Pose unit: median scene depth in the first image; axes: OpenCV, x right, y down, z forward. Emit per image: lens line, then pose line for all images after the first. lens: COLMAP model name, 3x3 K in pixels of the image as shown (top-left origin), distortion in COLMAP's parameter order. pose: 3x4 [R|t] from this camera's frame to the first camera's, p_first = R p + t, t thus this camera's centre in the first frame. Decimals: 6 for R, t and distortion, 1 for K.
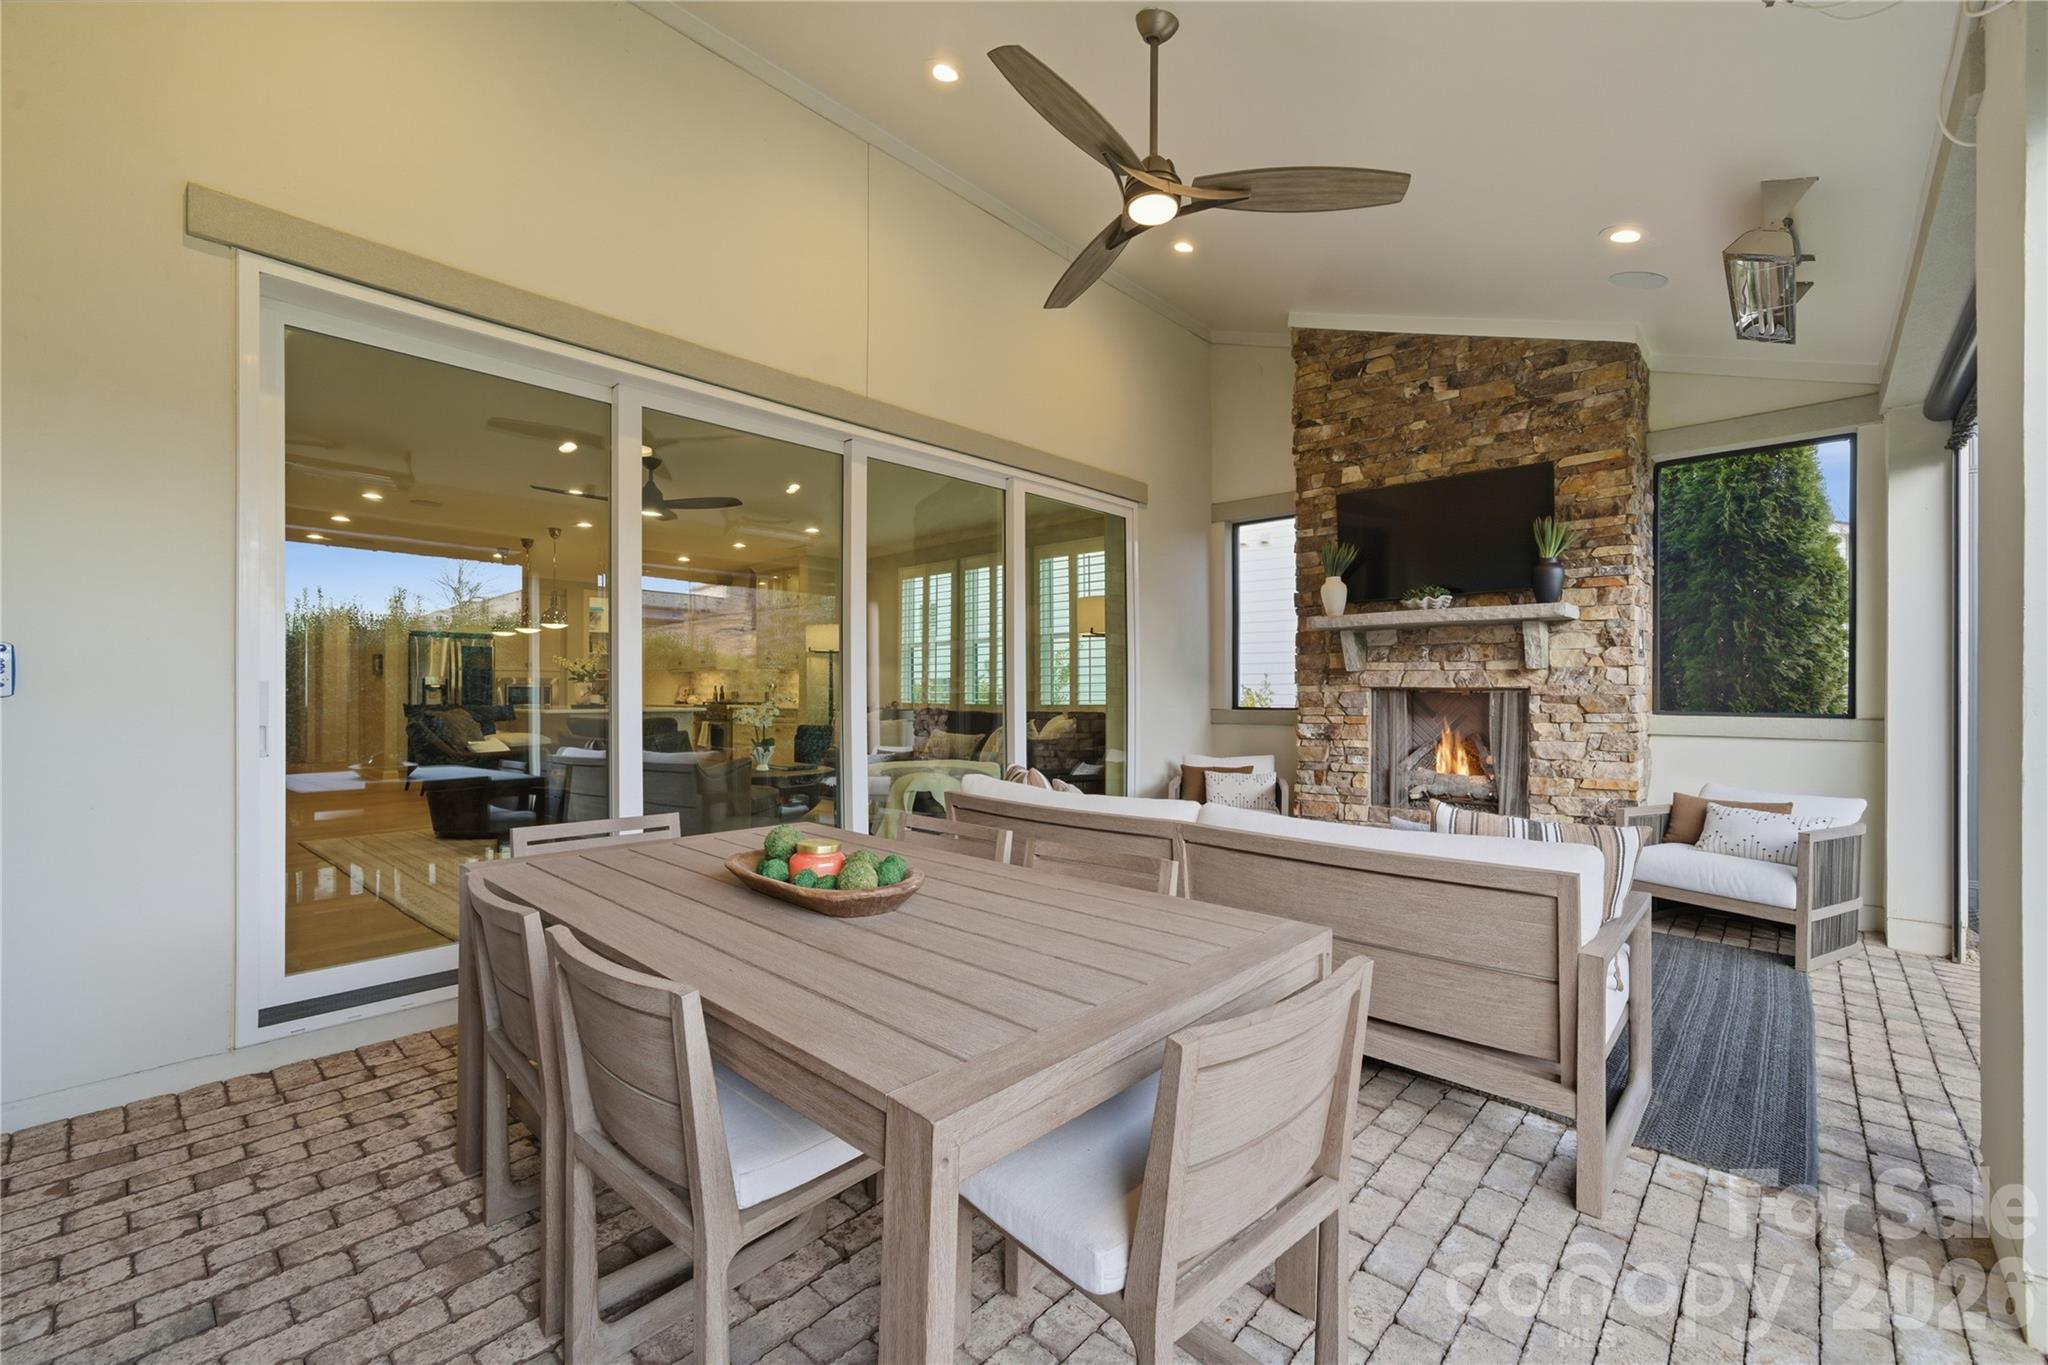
lens RADIAL K [[857.8, 0, 1029.9], [0, 857.8, 687.5], [0, 0, 1]] dist [0.017094, 0.000141]
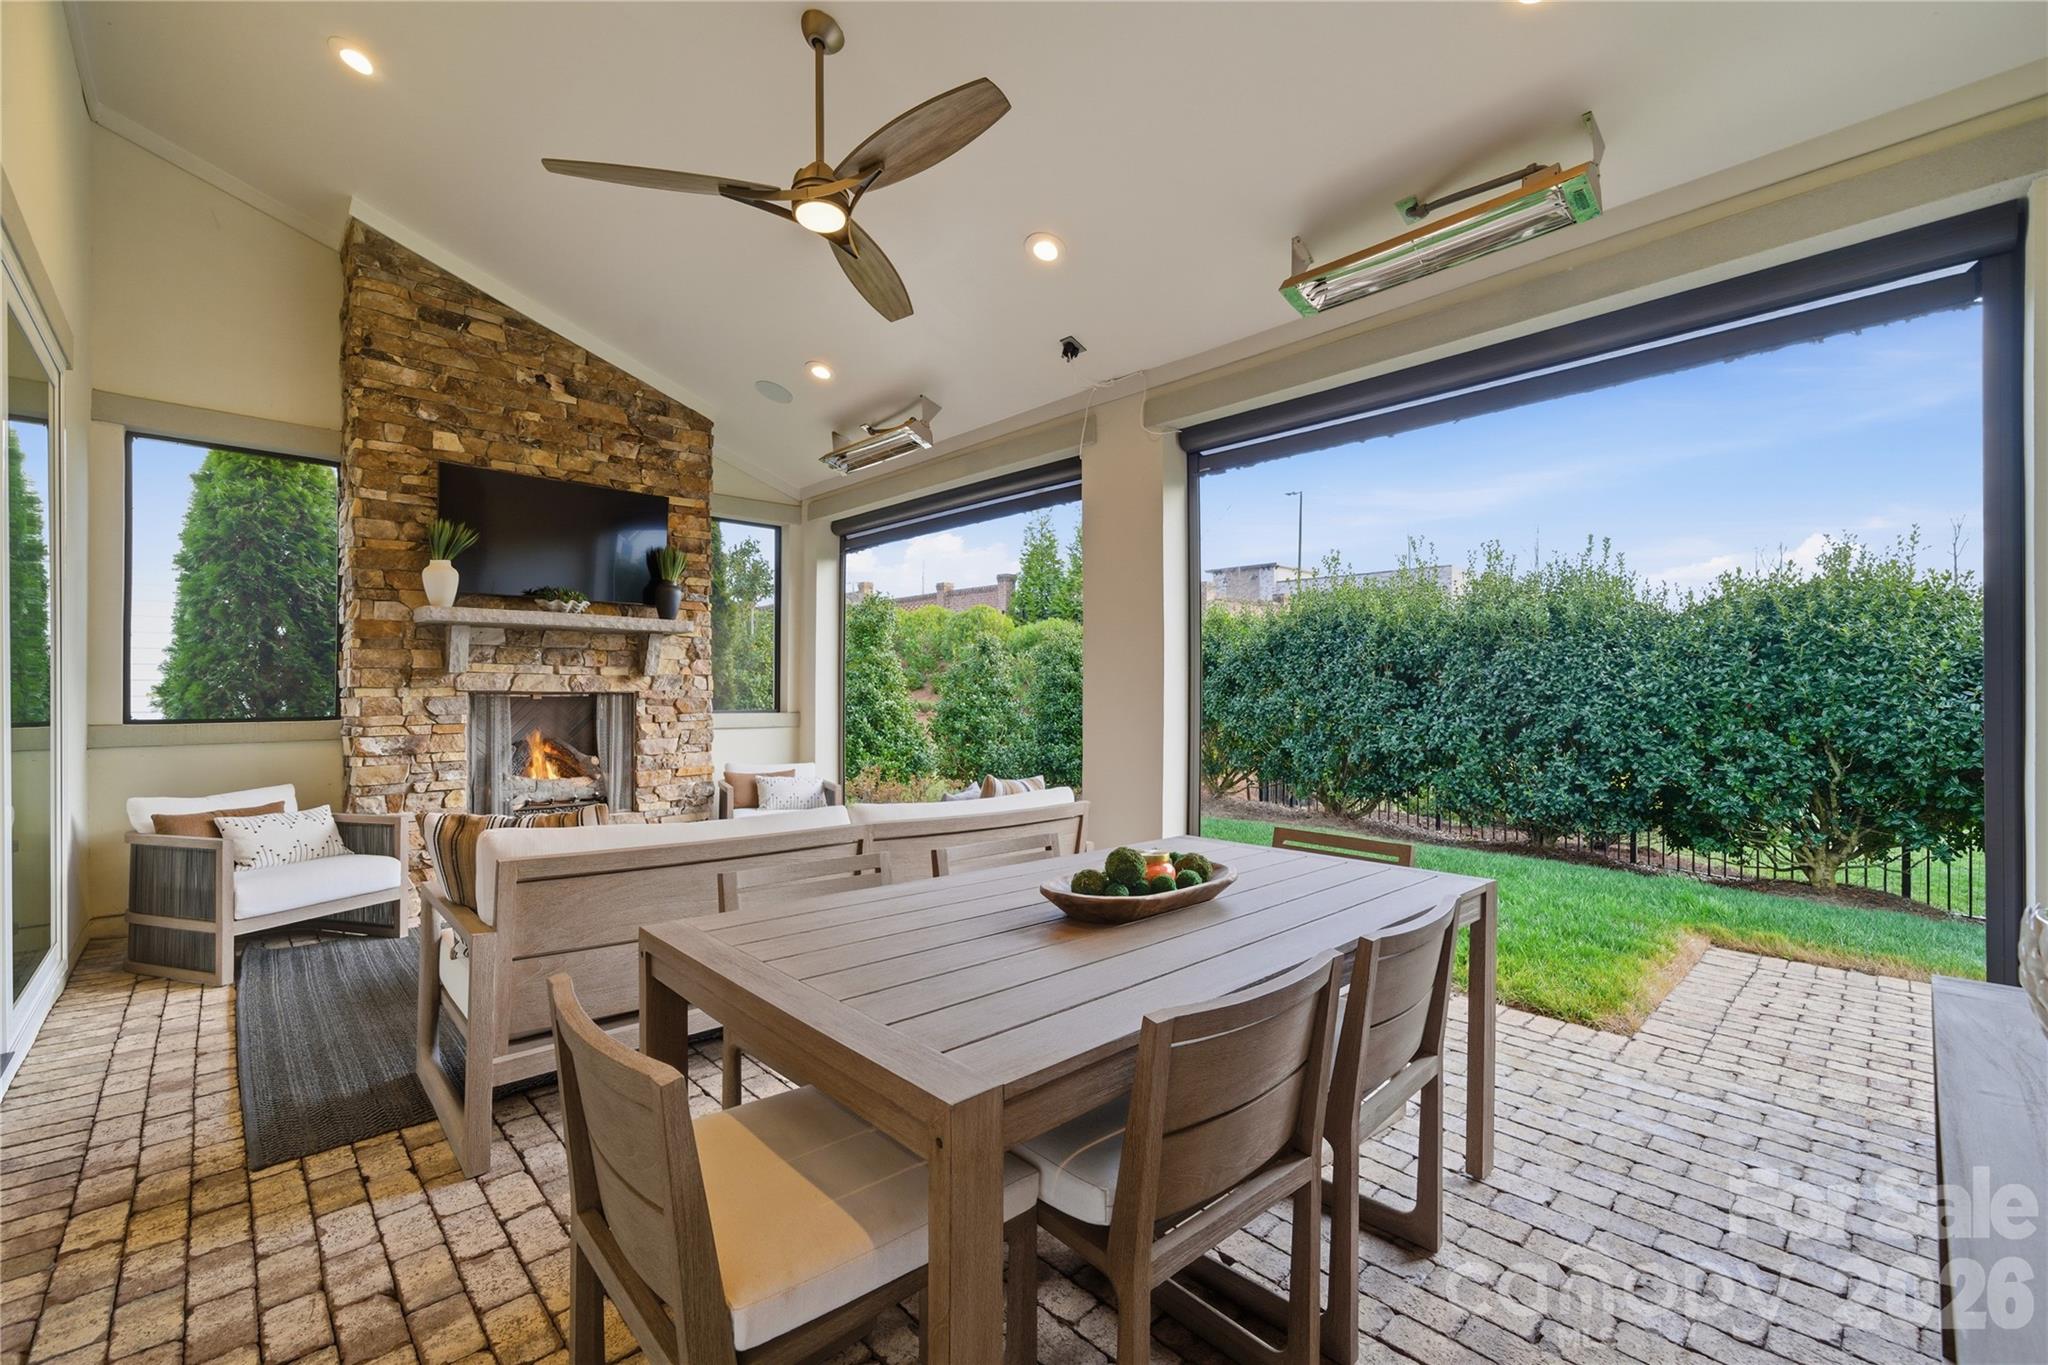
lens RADIAL K [[857.8, 0, 1029.9], [0, 857.8, 687.5], [0, 0, 1]] dist [0.017094, 0.000141]
pose [[0.085062, 0.003087, 0.996371, -0.466287], [-0.007752, 0.999967, -0.002437, -0.006795], [-0.996346, -0.007517, 0.085083, 0.379483]]
